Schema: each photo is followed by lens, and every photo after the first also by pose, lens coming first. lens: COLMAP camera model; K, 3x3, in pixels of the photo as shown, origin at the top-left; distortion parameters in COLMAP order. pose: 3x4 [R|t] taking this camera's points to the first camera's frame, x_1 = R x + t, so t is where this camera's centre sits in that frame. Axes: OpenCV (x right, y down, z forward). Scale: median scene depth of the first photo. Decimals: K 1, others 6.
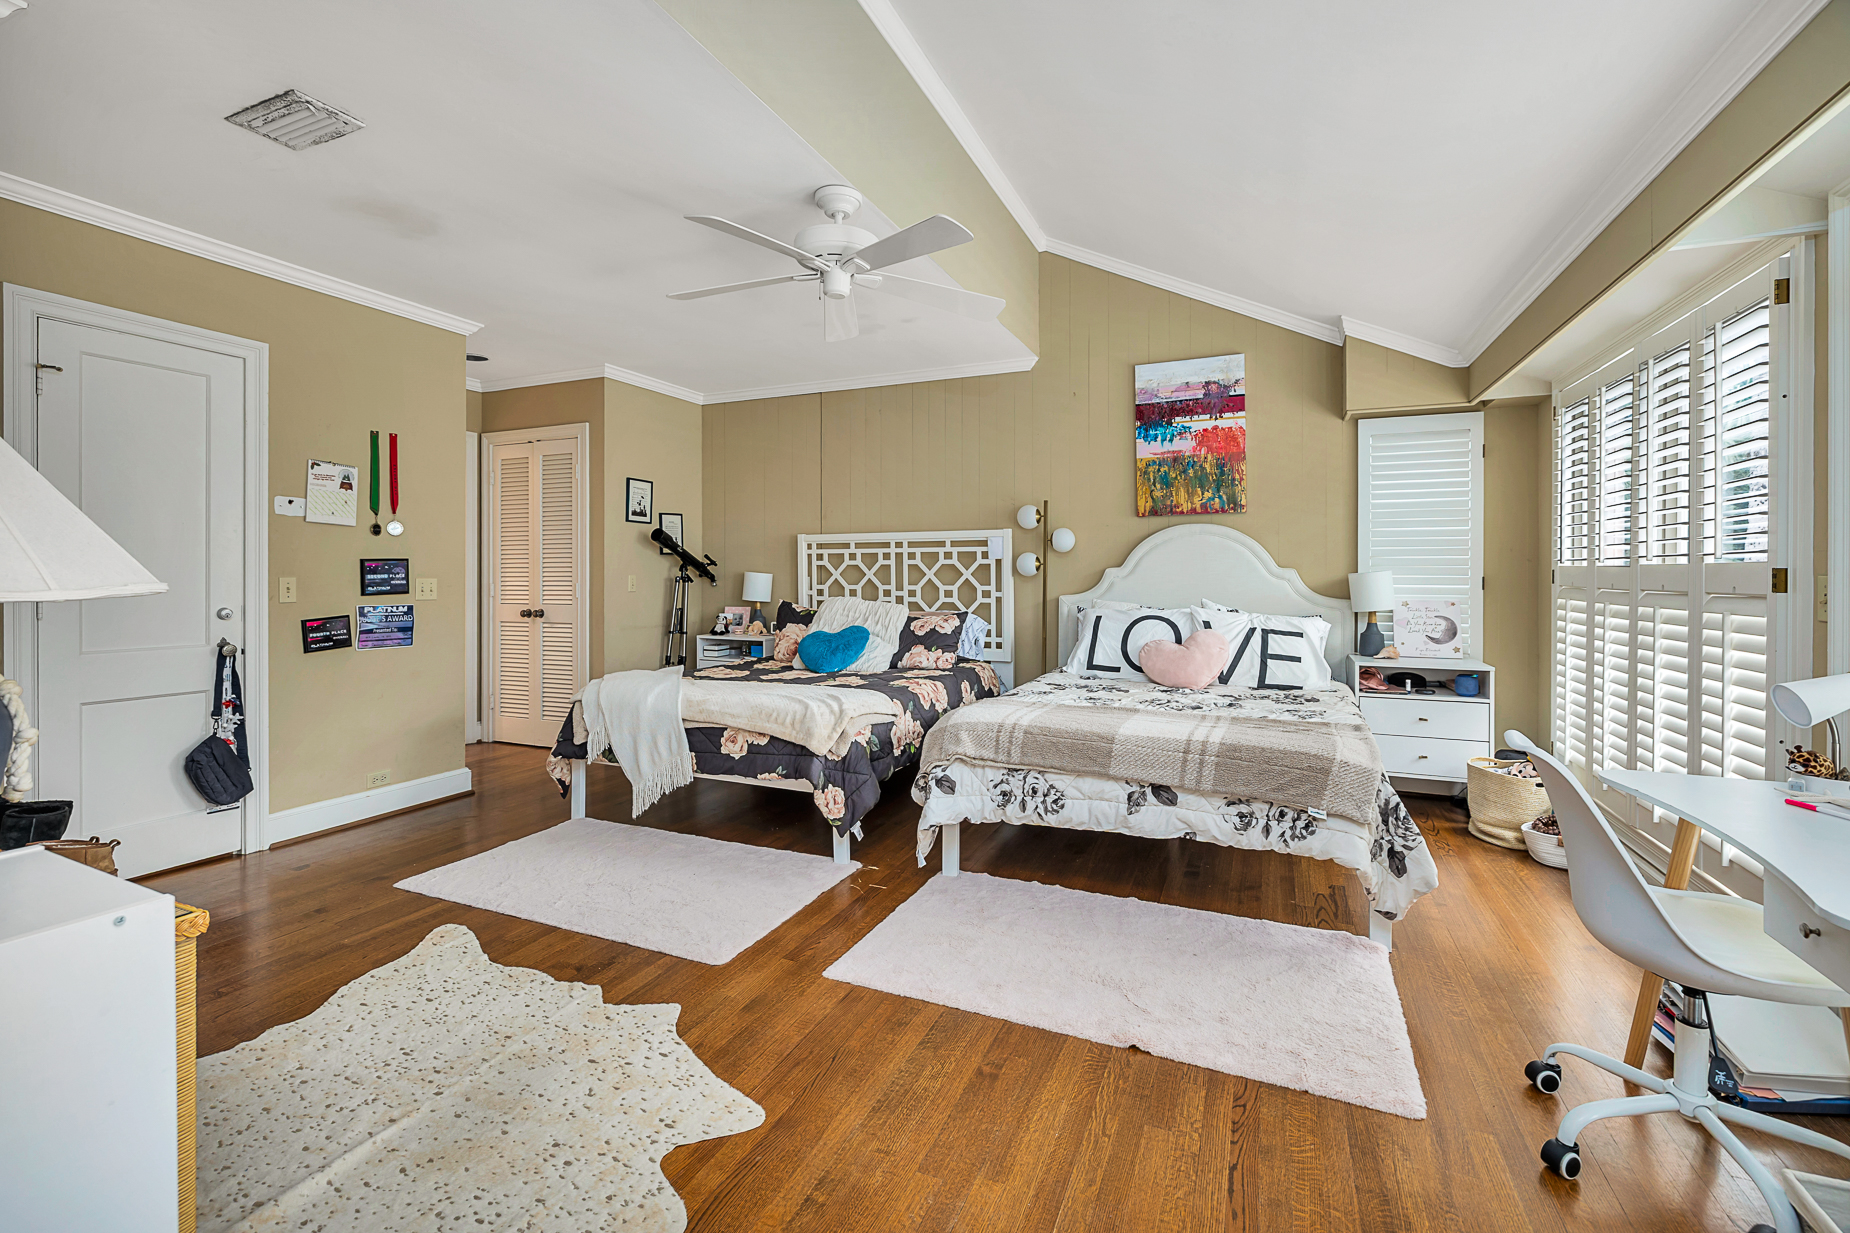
lens RADIAL K [[791.4, 0, 914.4], [0, 791.4, 575.3], [0, 0, 1]] dist [-0.000942, 0.000174]
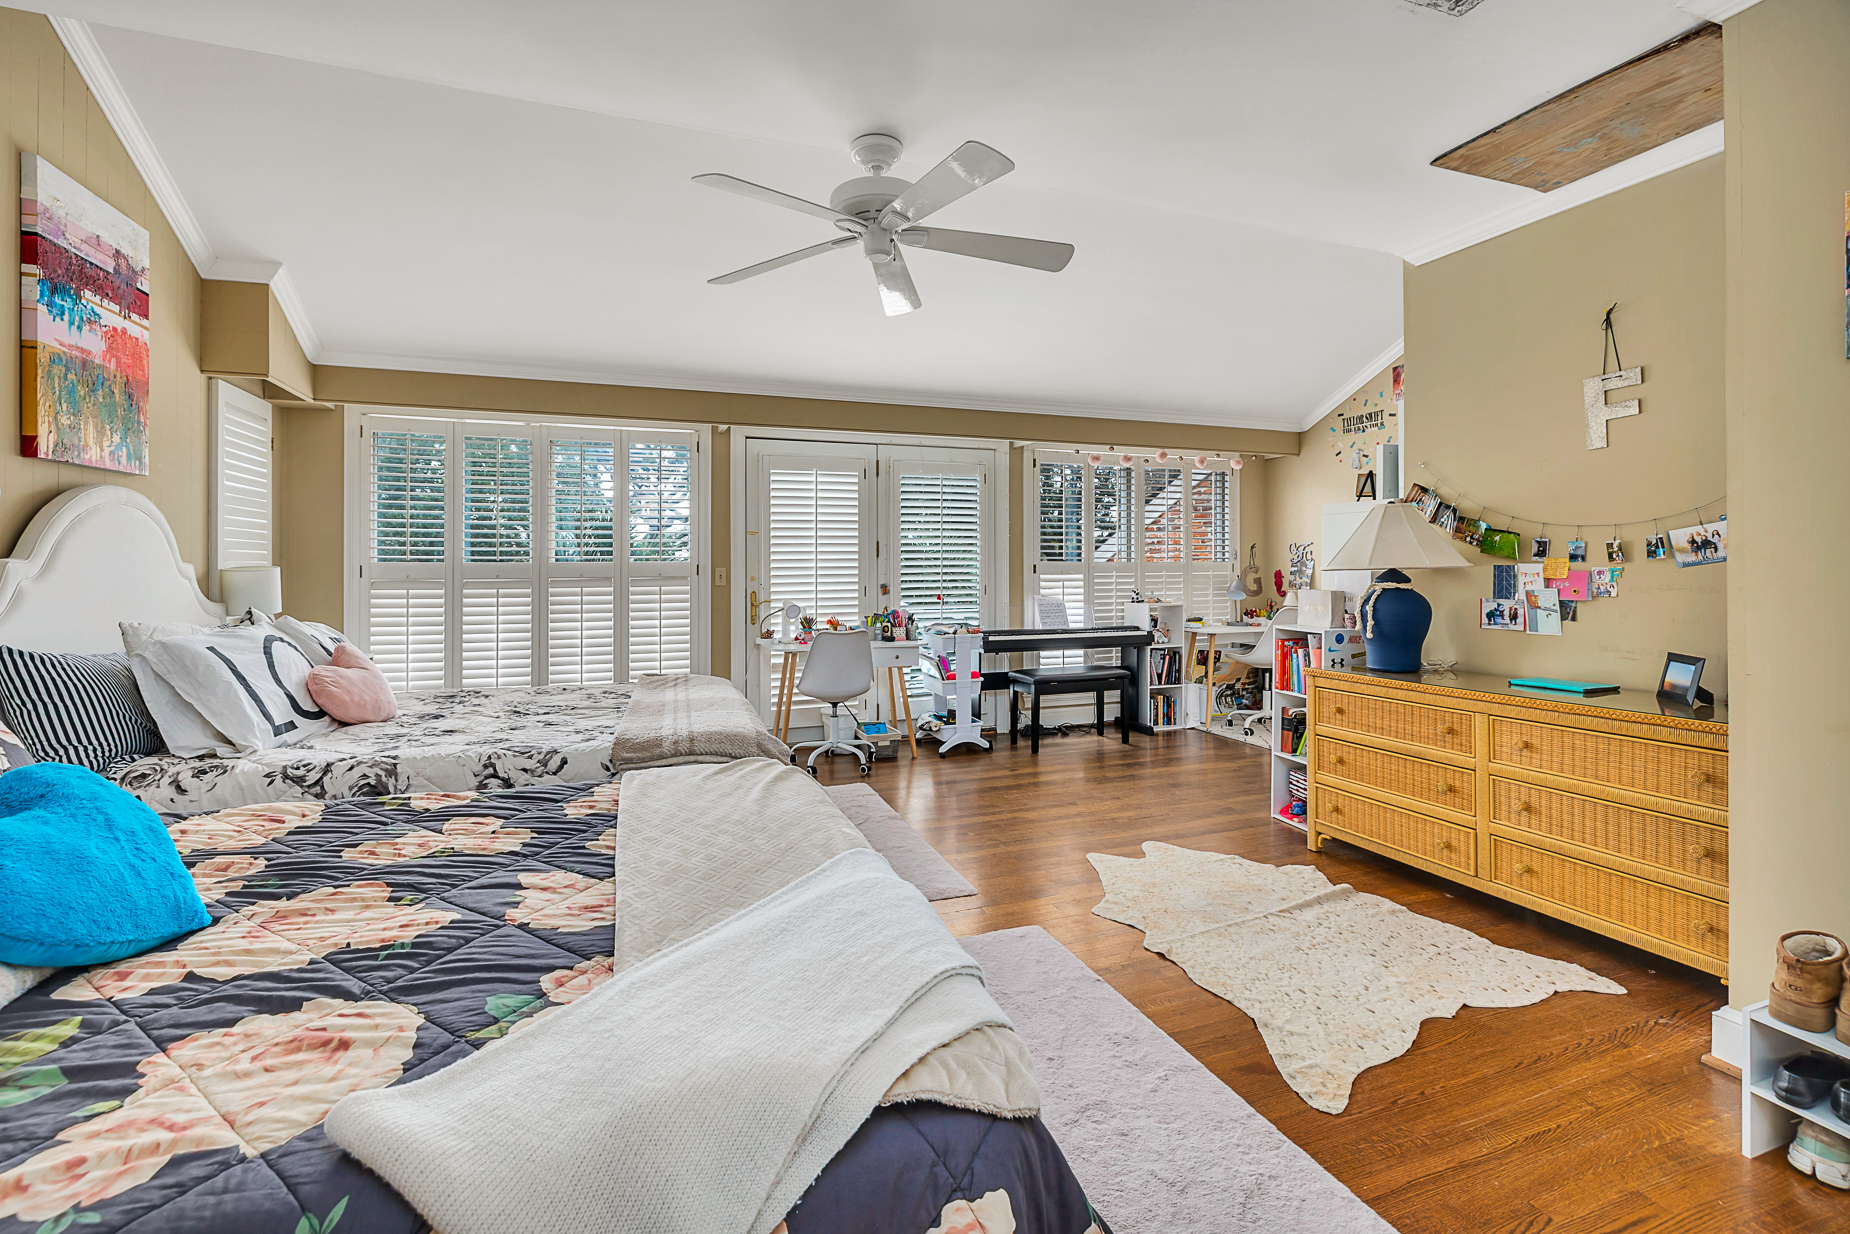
lens RADIAL K [[791.4, 0, 914.4], [0, 791.4, 575.8], [0, 0, 1]] dist [-0.000942, 0.000174]
pose [[-0.690403, -0.002766, 0.723420, -0.520876], [0.001512, 0.999985, 0.005266, -0.000921], [-0.723424, 0.004729, -0.690388, 1.061309]]
